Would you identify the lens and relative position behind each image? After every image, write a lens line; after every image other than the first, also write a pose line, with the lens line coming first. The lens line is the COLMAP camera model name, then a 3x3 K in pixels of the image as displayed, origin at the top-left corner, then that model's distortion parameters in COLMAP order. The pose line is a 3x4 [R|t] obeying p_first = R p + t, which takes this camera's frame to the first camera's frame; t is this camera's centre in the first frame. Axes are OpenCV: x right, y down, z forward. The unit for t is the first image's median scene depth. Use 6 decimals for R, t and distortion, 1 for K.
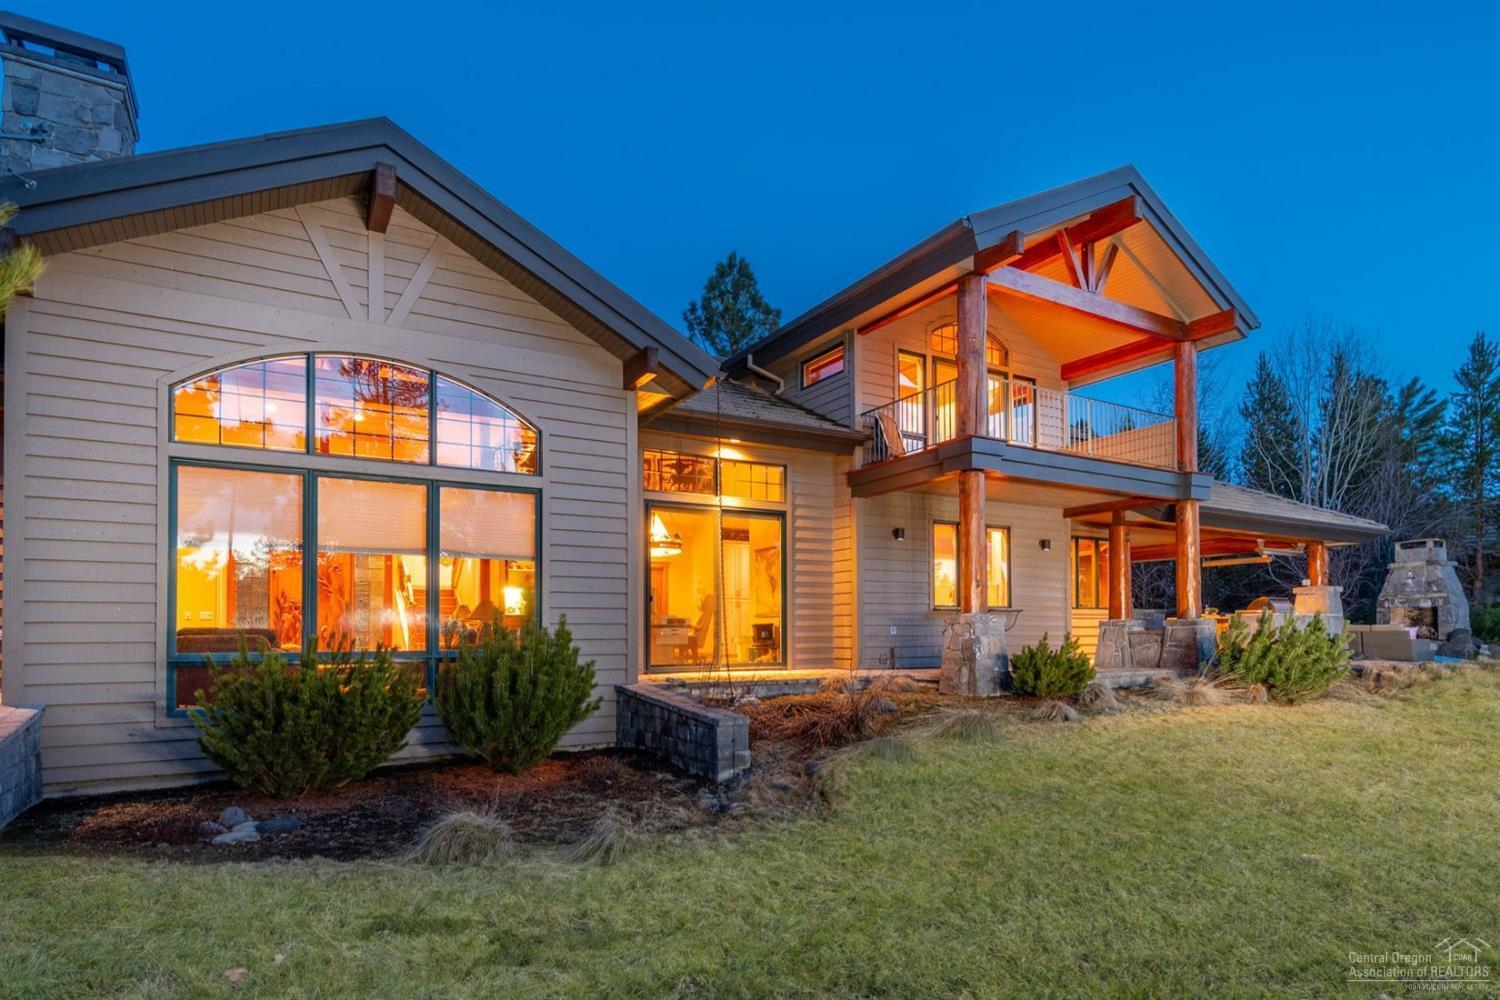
lens RADIAL K [[789.2, 0, 769.3], [0, 789.2, 603.6], [0, 0, 1]] dist [0.025061, 0.001888]
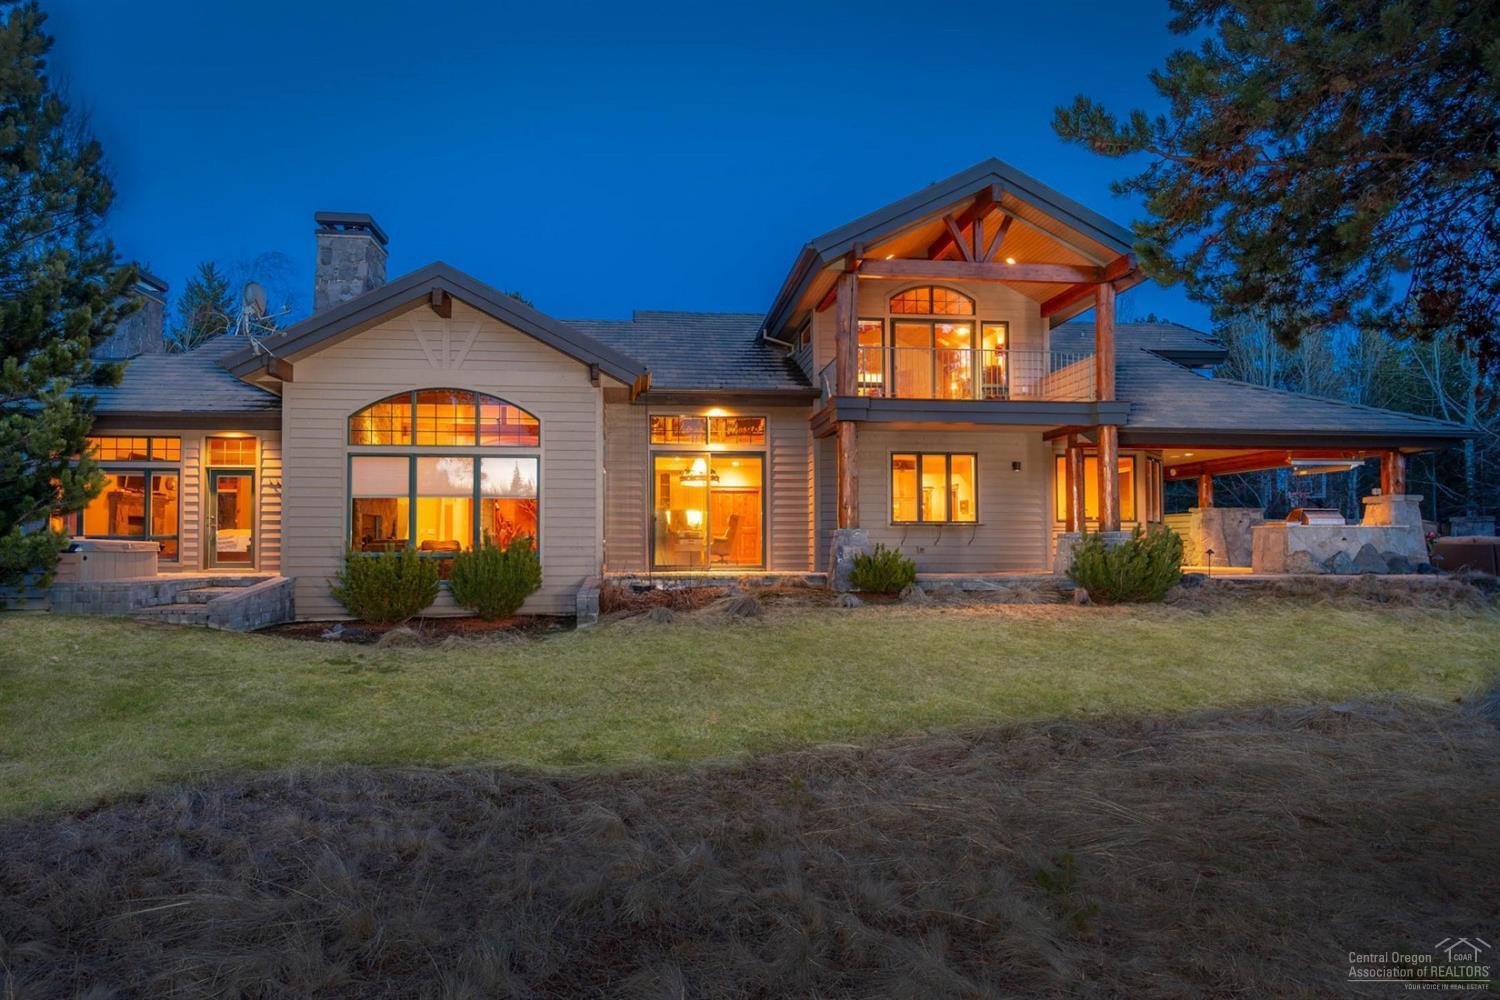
lens RADIAL K [[789.2, 0, 748.0], [0, 789.2, 505.5], [0, 0, 1]] dist [0.025061, 0.001888]
pose [[0.917332, -0.017068, -0.397758, 0.518366], [0.011932, 0.999810, -0.015383, -0.006517], [0.397945, 0.009365, 0.917361, -0.224287]]
